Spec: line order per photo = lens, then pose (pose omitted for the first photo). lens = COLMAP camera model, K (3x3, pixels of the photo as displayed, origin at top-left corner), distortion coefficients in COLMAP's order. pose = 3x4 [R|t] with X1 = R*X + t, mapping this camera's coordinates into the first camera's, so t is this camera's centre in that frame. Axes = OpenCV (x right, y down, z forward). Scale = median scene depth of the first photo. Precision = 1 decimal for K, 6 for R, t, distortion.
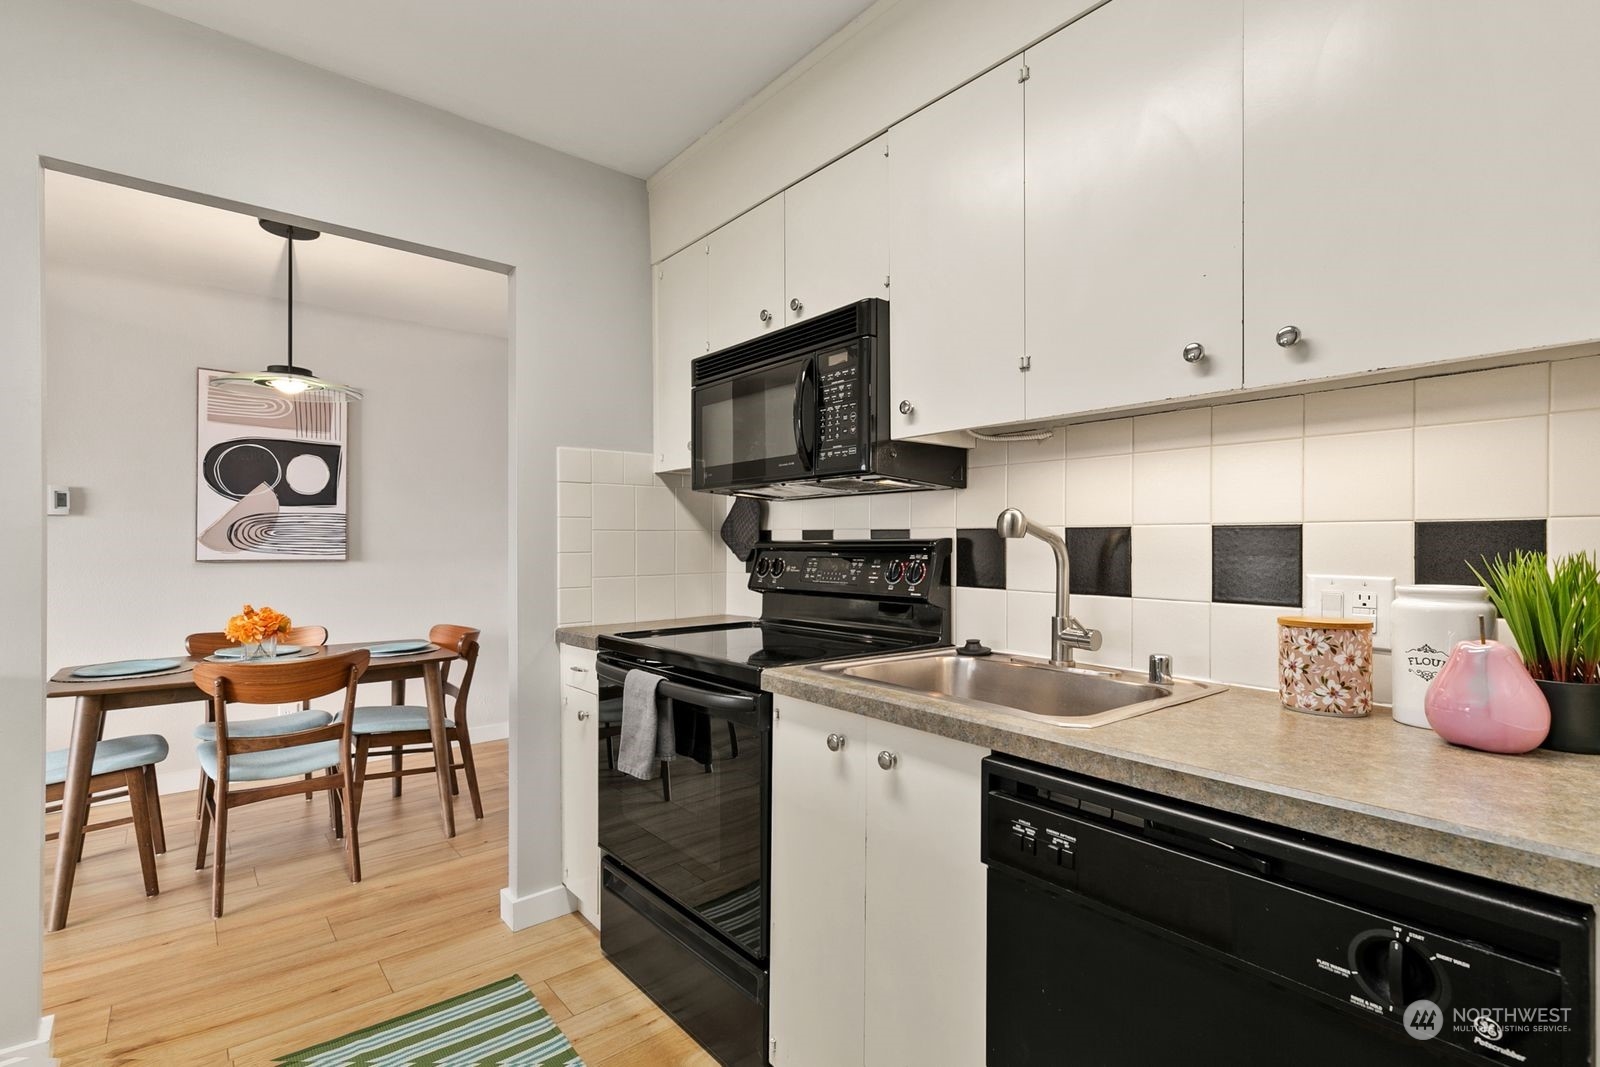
lens RADIAL K [[726.2, 0, 803.0], [0, 726.2, 558.7], [0, 0, 1]] dist [0.010349, -0.003027]
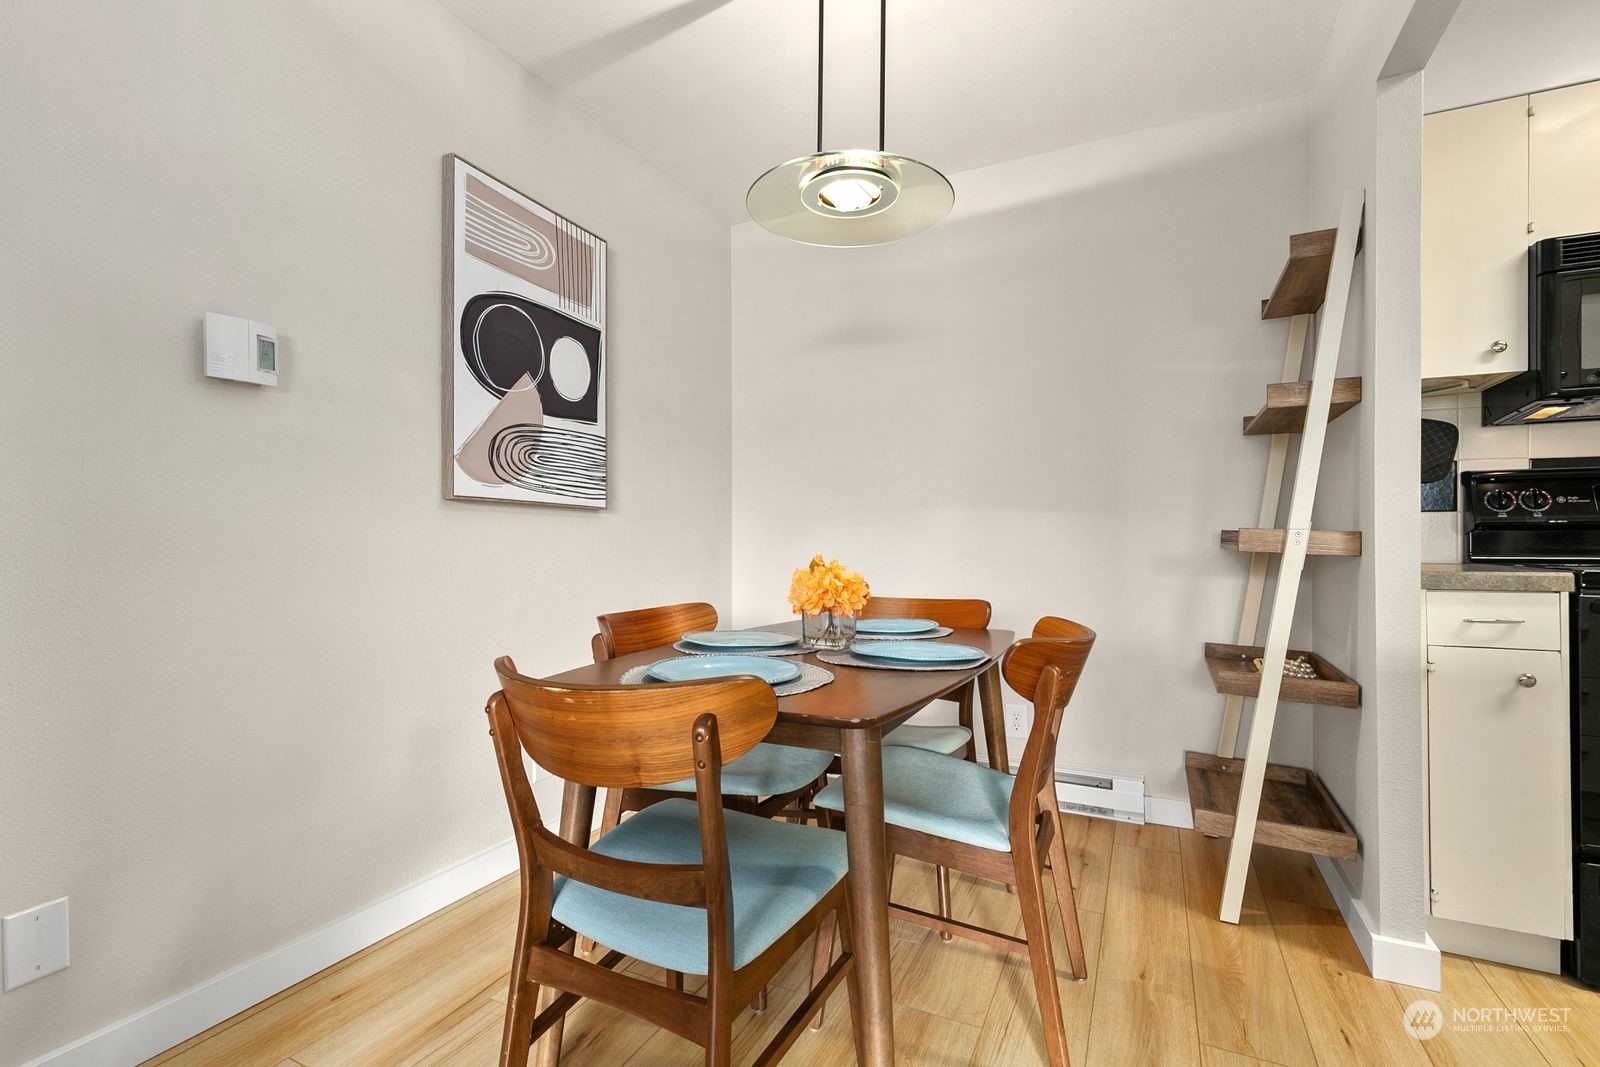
lens RADIAL K [[726.2, 0, 793.8], [0, 726.2, 545.2], [0, 0, 1]] dist [0.010349, -0.003027]
pose [[0.911264, 0.000979, 0.411822, -0.783471], [0.007405, 0.999797, -0.018763, 0.050394], [-0.411756, 0.020148, 0.911071, 0.365090]]
